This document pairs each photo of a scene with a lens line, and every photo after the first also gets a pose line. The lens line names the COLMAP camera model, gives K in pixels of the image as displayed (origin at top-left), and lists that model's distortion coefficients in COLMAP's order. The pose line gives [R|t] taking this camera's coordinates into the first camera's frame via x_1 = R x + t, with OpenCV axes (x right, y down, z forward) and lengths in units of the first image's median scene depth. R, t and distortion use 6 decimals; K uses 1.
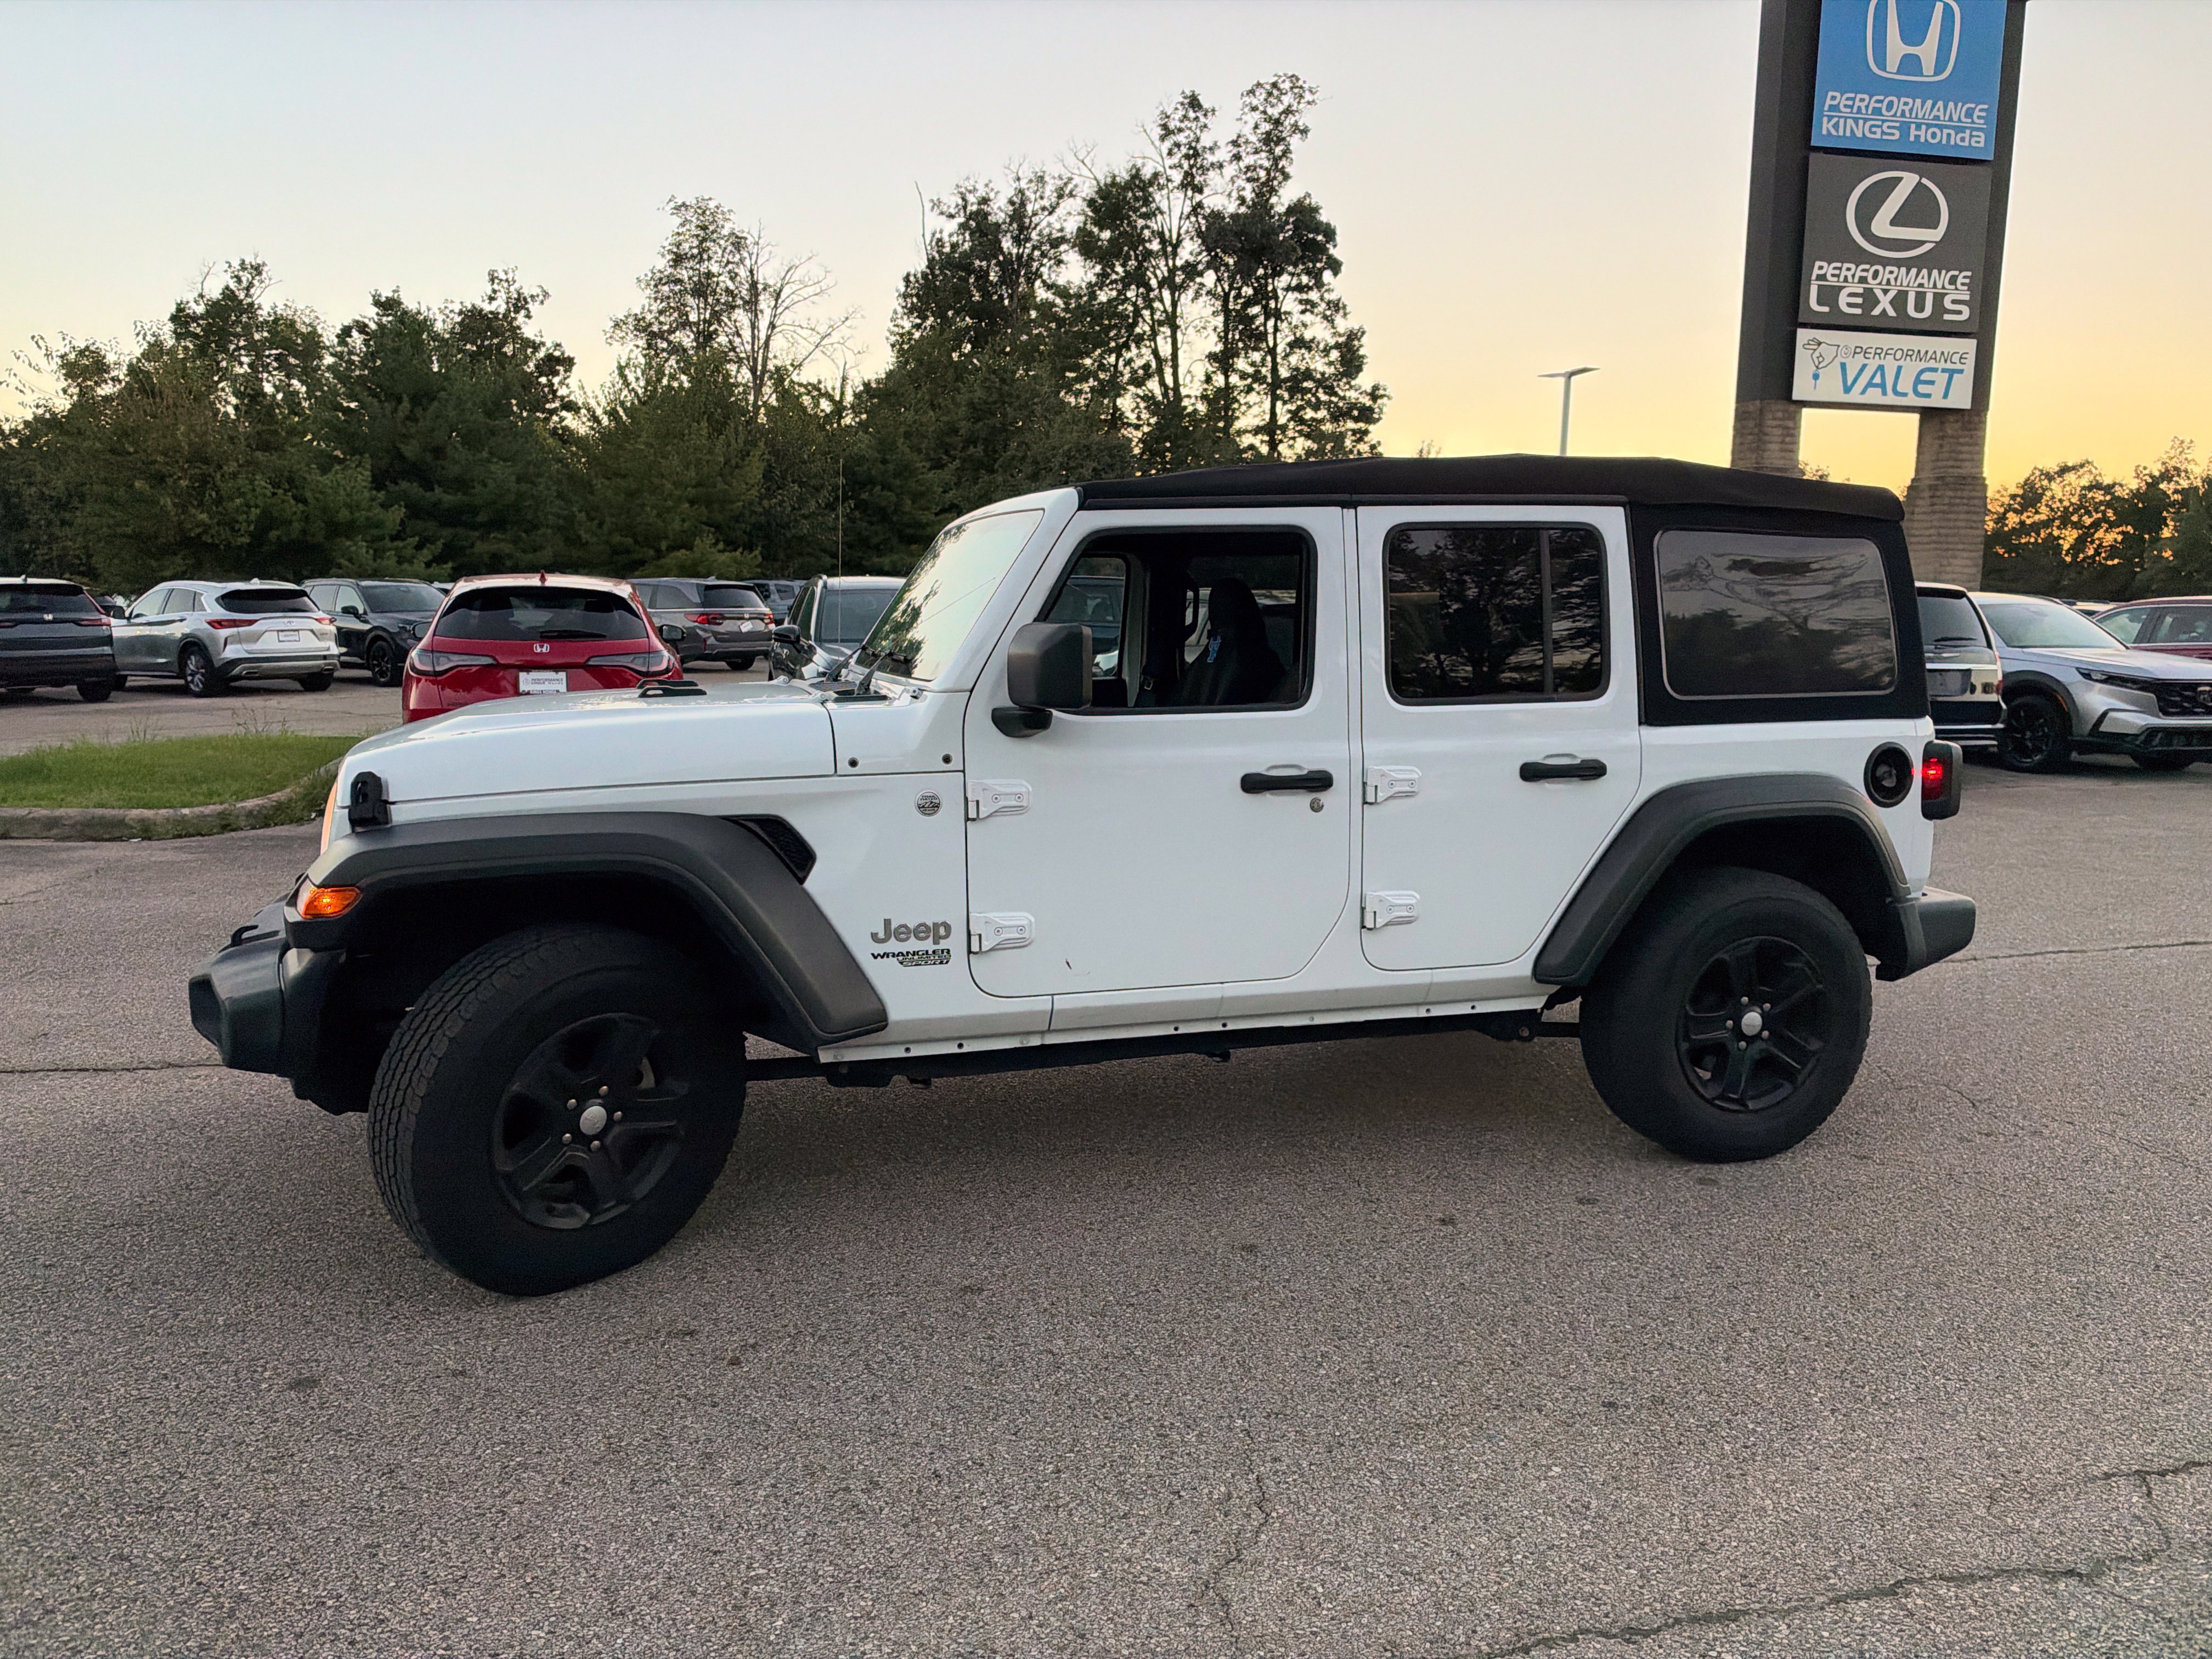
lens RADIAL K [[1583.4, 0, 1114.6], [0, 1583.4, 816.6], [0, 0, 1]] dist [0.063759, -0.129163]
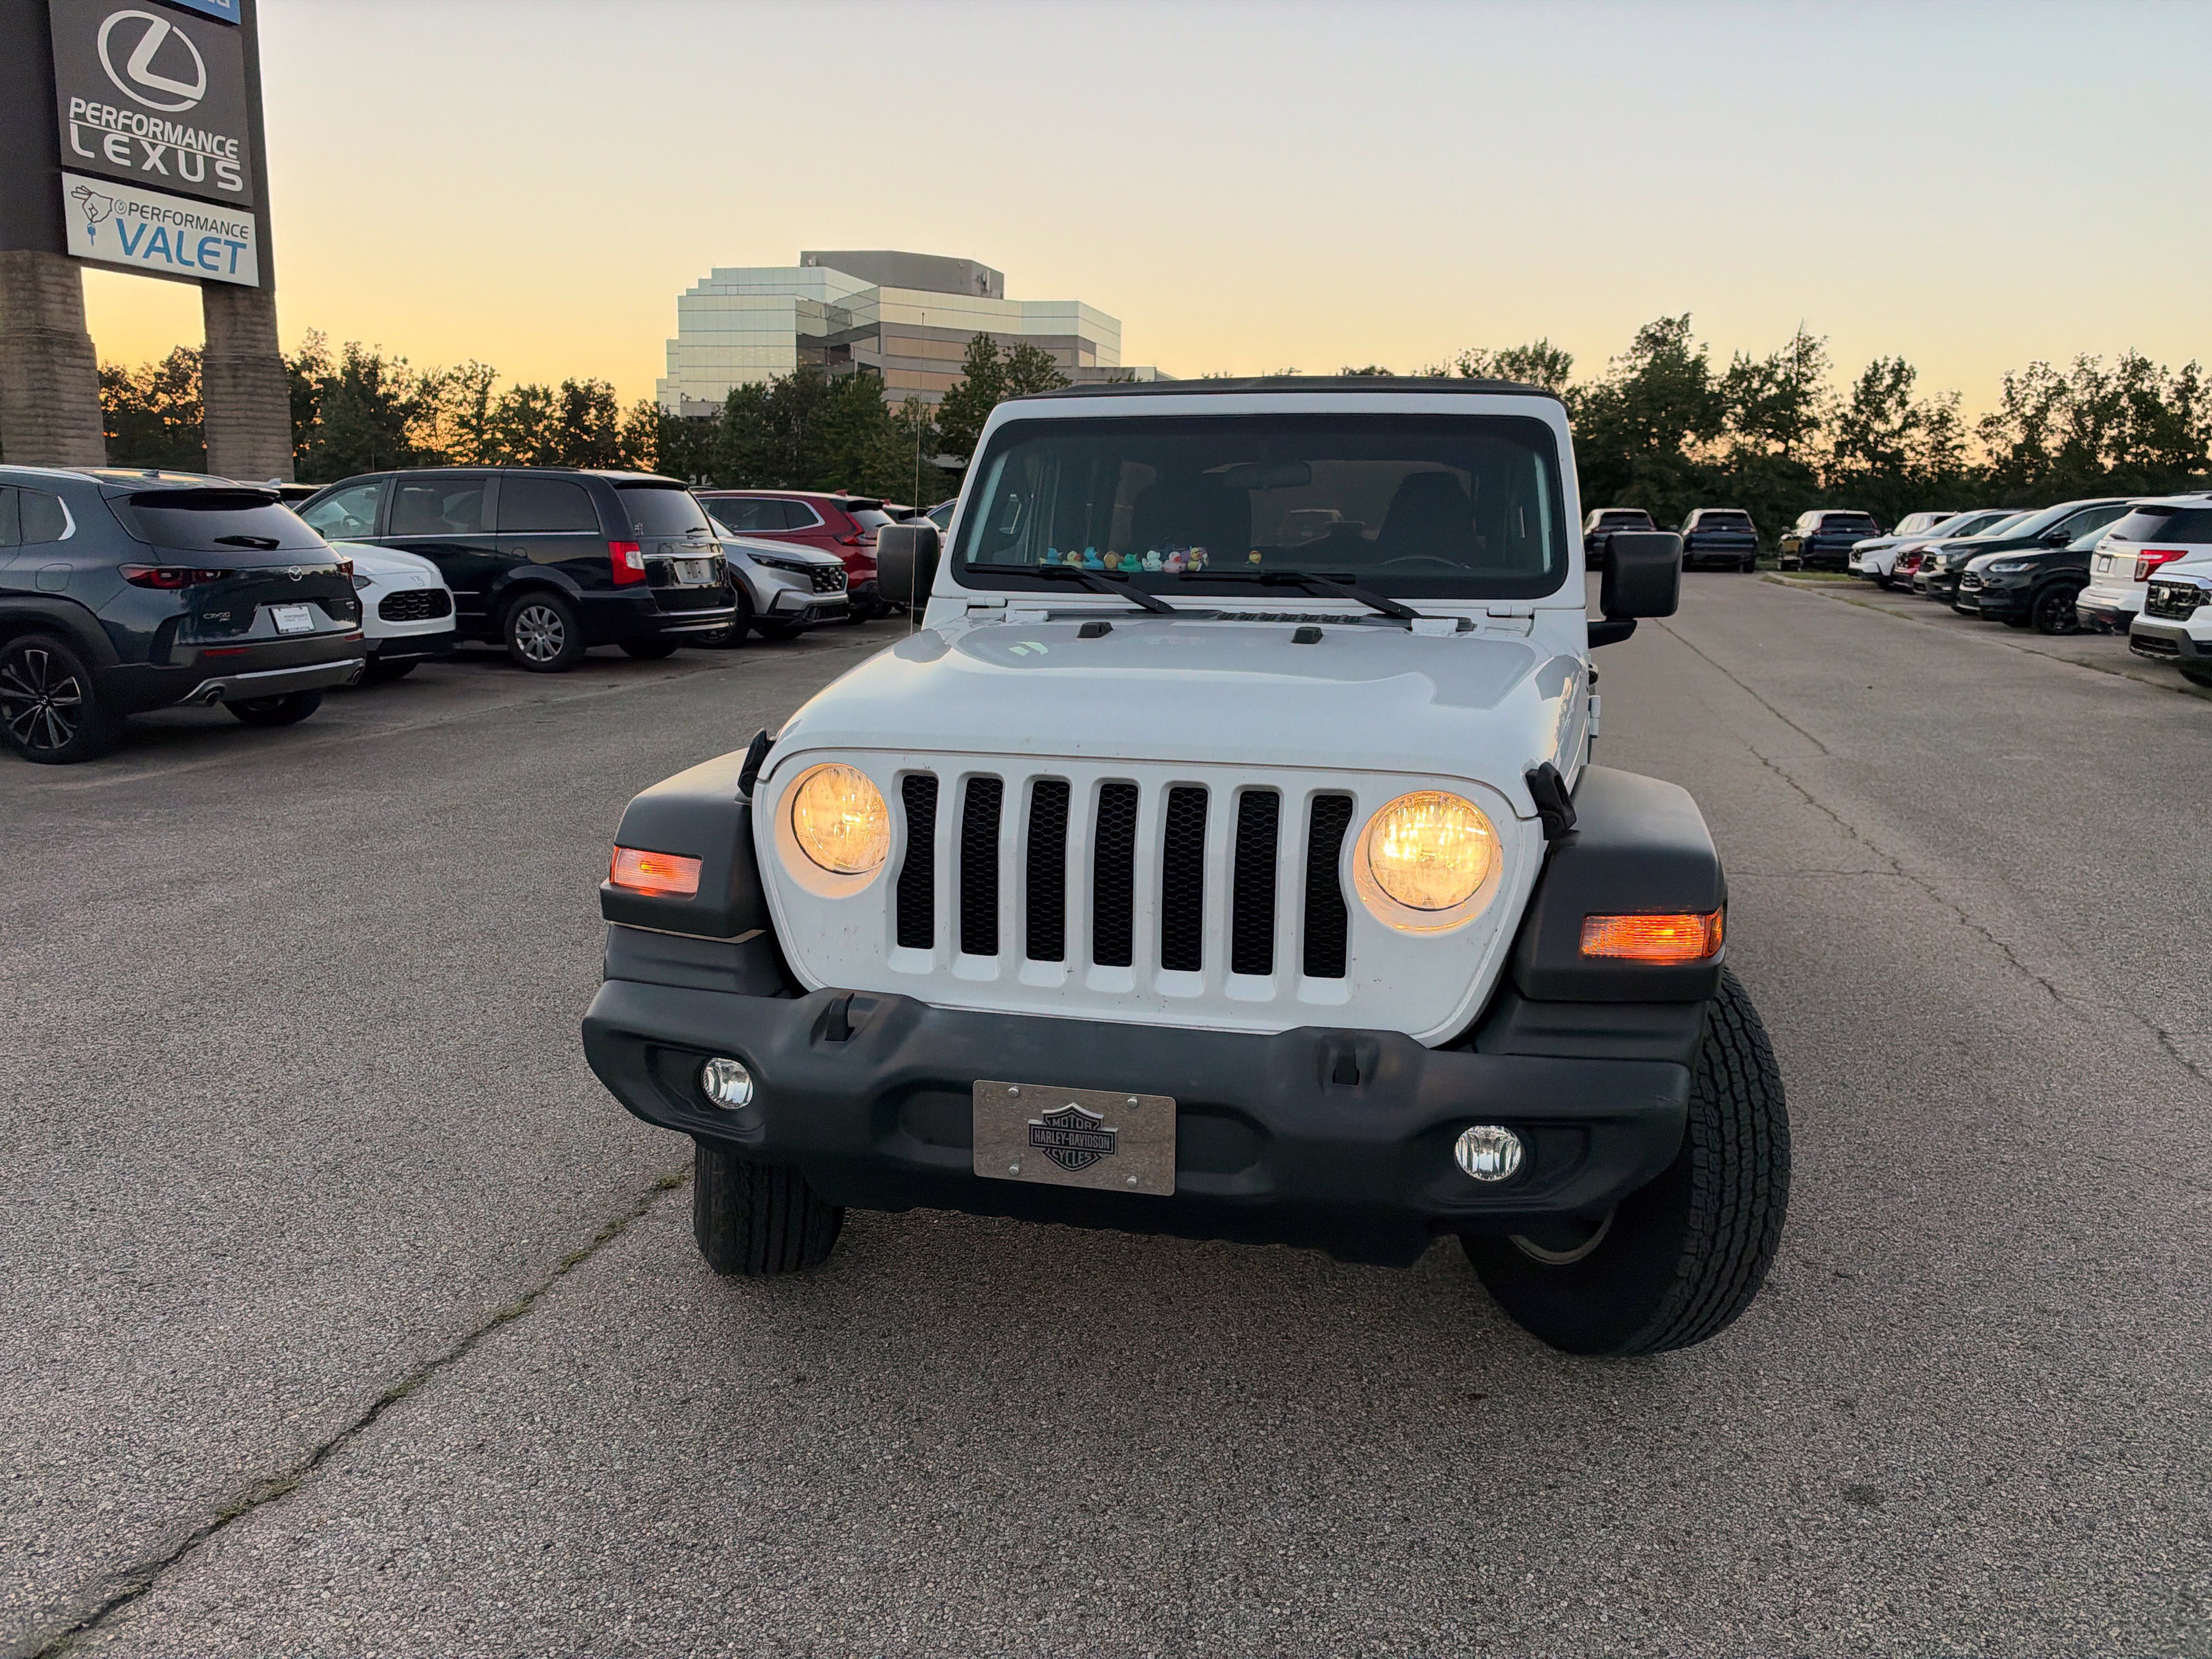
lens RADIAL K [[1603.2, 0, 1109.7], [0, 1603.2, 832.6], [0, 0, 1]] dist [-0.002813, -0.015012]
pose [[0.501434, -0.171040, 0.848121, -0.048181], [0.102339, 0.985108, 0.138160, -0.004729], [-0.859122, 0.017517, 0.511471, 0.032472]]
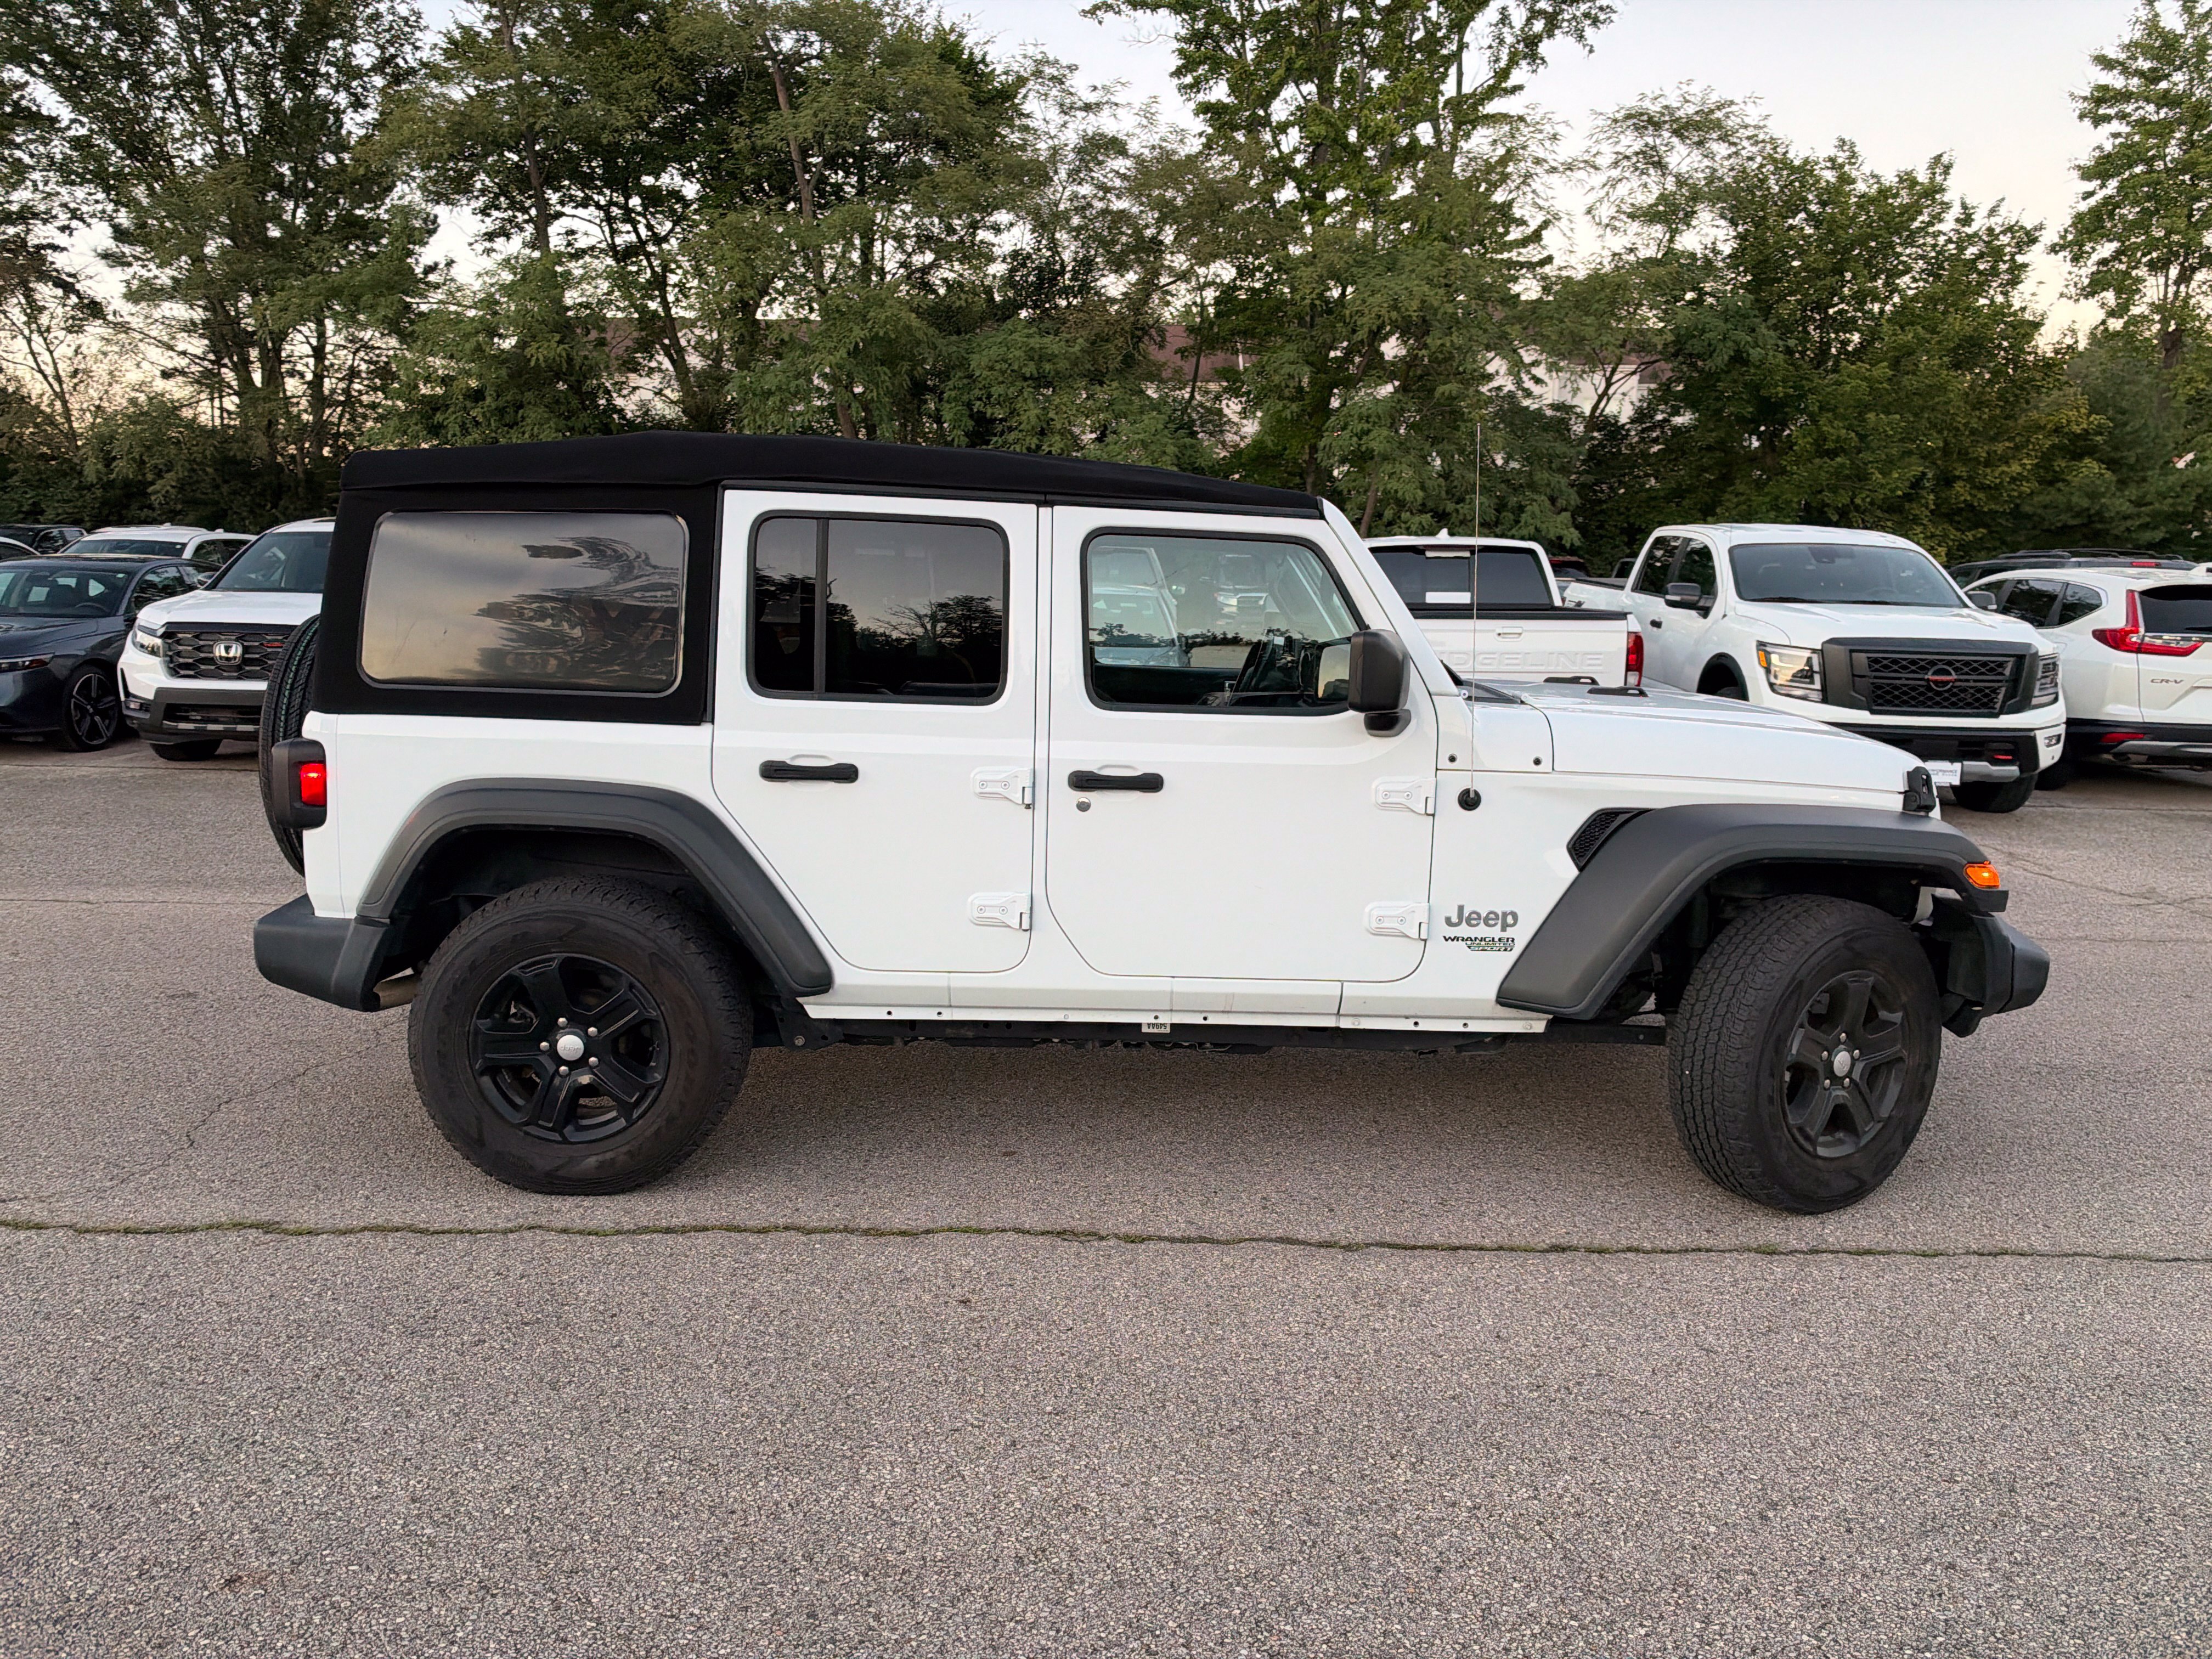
lens RADIAL K [[1612.3, 0, 1113.7], [0, 1612.3, 819.7], [0, 0, 1]] dist [-0.005425, -0.010697]
pose [[-0.958766, -0.071599, 0.275030, -0.013785], [0.008480, 0.960106, 0.279506, -0.015461], [-0.284070, 0.270313, -0.919910, 0.107874]]
